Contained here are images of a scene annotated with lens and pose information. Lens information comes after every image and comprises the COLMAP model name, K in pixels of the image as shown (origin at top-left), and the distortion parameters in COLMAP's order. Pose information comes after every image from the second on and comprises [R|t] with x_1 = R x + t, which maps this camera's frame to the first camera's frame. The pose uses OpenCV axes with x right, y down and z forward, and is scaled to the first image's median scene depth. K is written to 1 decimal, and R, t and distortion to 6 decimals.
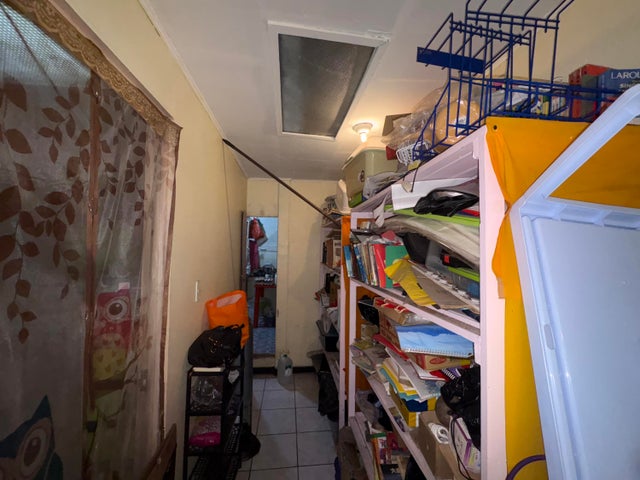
lens RADIAL K [[257.1, 0, 321.3], [0, 257.1, 239.3], [0, 0, 1]] dist [-0.000090, 0.000000]
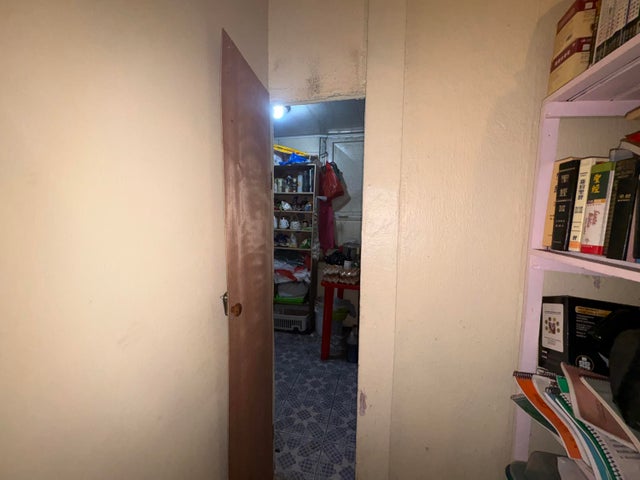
lens RADIAL K [[257.1, 0, 321.5], [0, 257.1, 242.4], [0, 0, 1]] dist [-0.000090, 0.000000]
pose [[0.941190, 0.032324, -0.336327, -0.073190], [0.010955, 0.991971, 0.125994, 0.024815], [0.337699, -0.122268, 0.933279, 0.434742]]
